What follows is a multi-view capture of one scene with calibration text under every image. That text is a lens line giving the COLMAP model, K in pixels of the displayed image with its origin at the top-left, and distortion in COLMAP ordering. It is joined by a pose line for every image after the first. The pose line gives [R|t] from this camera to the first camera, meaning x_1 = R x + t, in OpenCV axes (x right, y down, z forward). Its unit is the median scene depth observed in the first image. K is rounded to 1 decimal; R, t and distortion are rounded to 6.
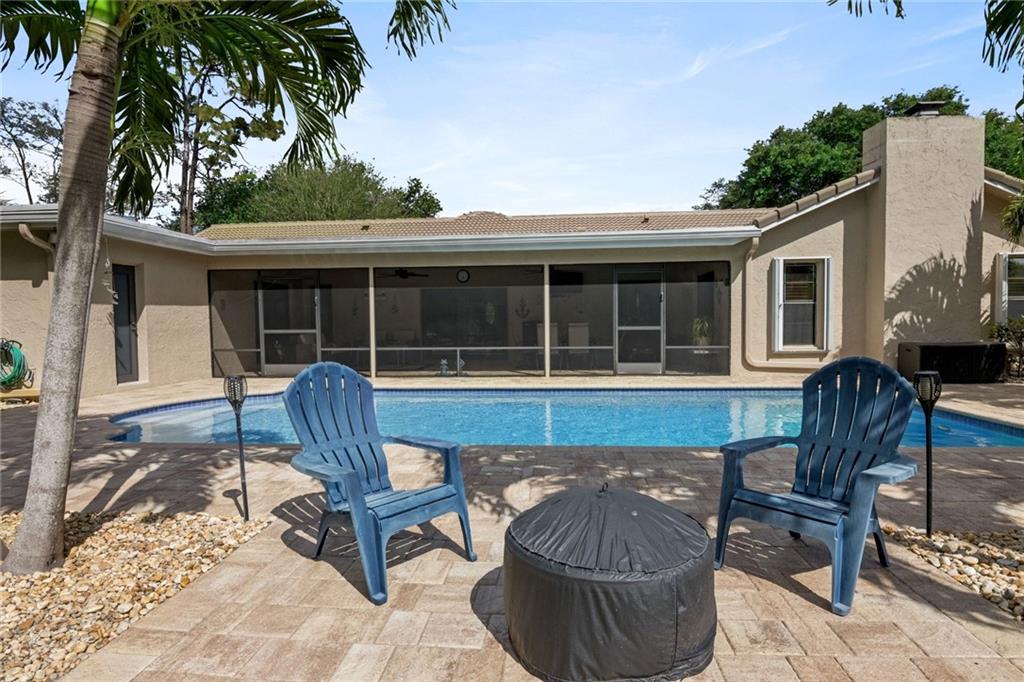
lens RADIAL K [[577.7, 0, 509.3], [0, 577.7, 335.7], [0, 0, 1]] dist [-0.004315, -0.003434]
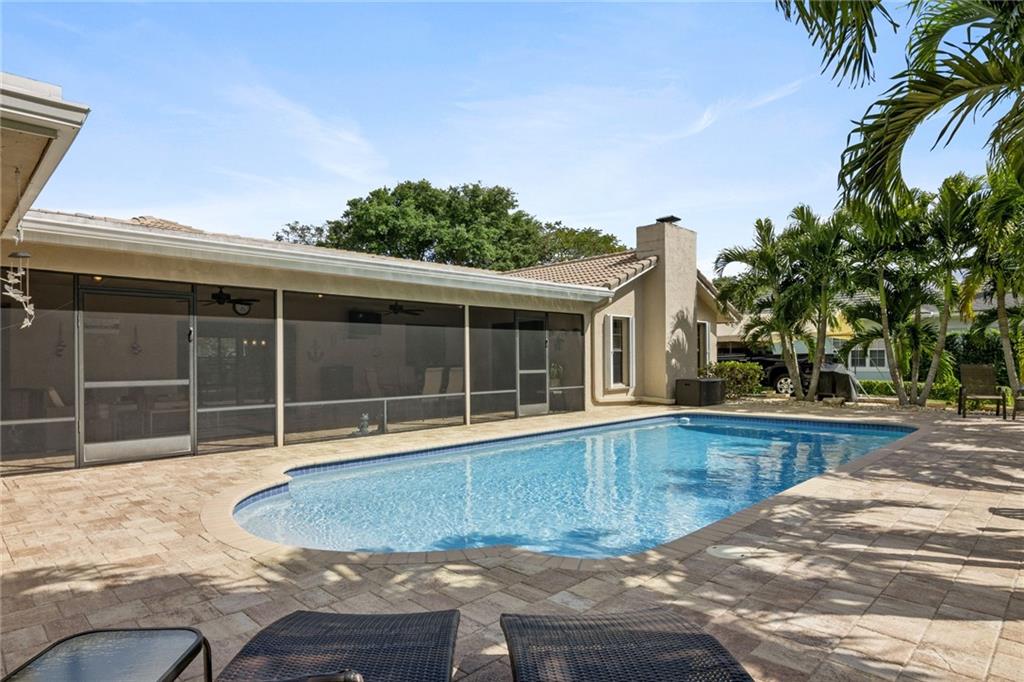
lens RADIAL K [[577.7, 0, 522.5], [0, 577.7, 366.7], [0, 0, 1]] dist [-0.004315, -0.003434]
pose [[0.641308, -0.003952, 0.767273, -0.599339], [0.022906, 0.999640, -0.013996, -0.007691], [-0.766941, 0.026551, 0.641168, 0.325956]]
